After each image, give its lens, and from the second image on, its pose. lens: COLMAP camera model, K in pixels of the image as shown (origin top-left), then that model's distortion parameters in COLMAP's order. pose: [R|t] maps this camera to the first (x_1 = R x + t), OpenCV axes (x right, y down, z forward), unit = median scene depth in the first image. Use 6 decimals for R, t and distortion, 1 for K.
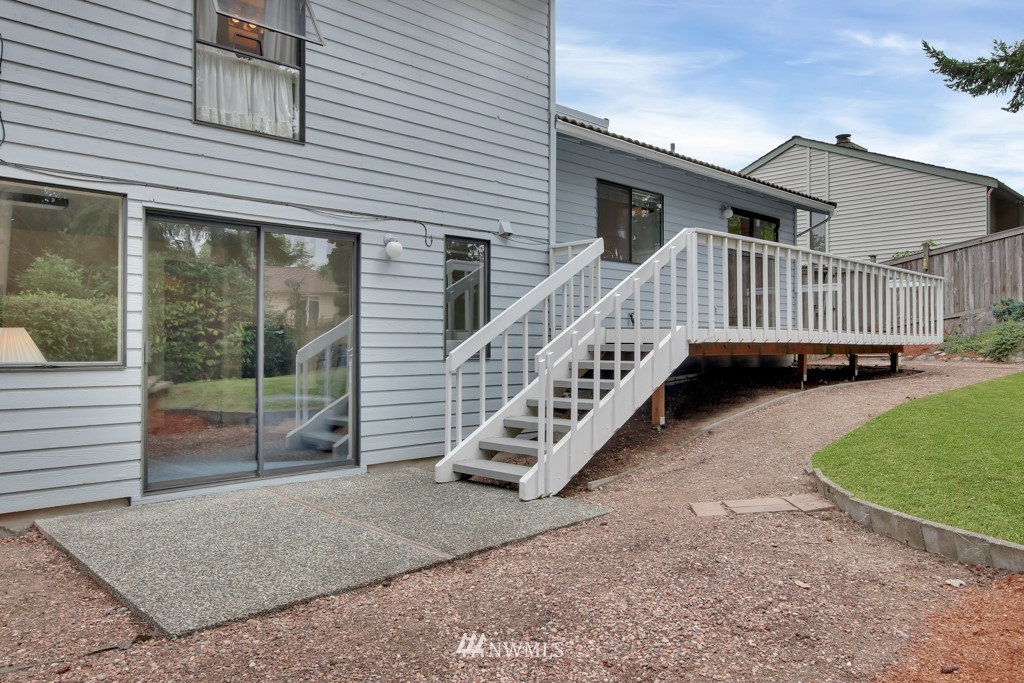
lens RADIAL K [[728.6, 0, 512.0], [0, 728.6, 341.5], [0, 0, 1]] dist [-0.001518, -0.000364]
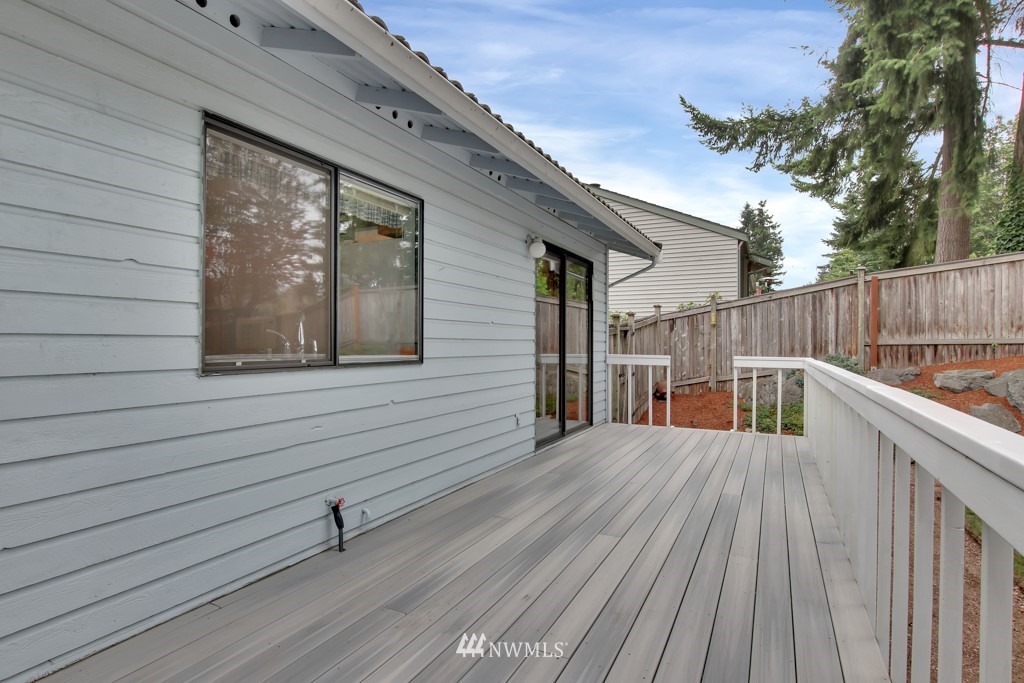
lens RADIAL K [[576.3, 0, 512.0], [0, 576.3, 341.5], [0, 0, 1]] dist [-0.030398, -0.000171]
pose [[0.941430, 0.012094, 0.336991, 0.104668], [-0.010897, 0.999926, -0.005444, -0.084591], [-0.337032, 0.001453, 0.941492, 0.486030]]
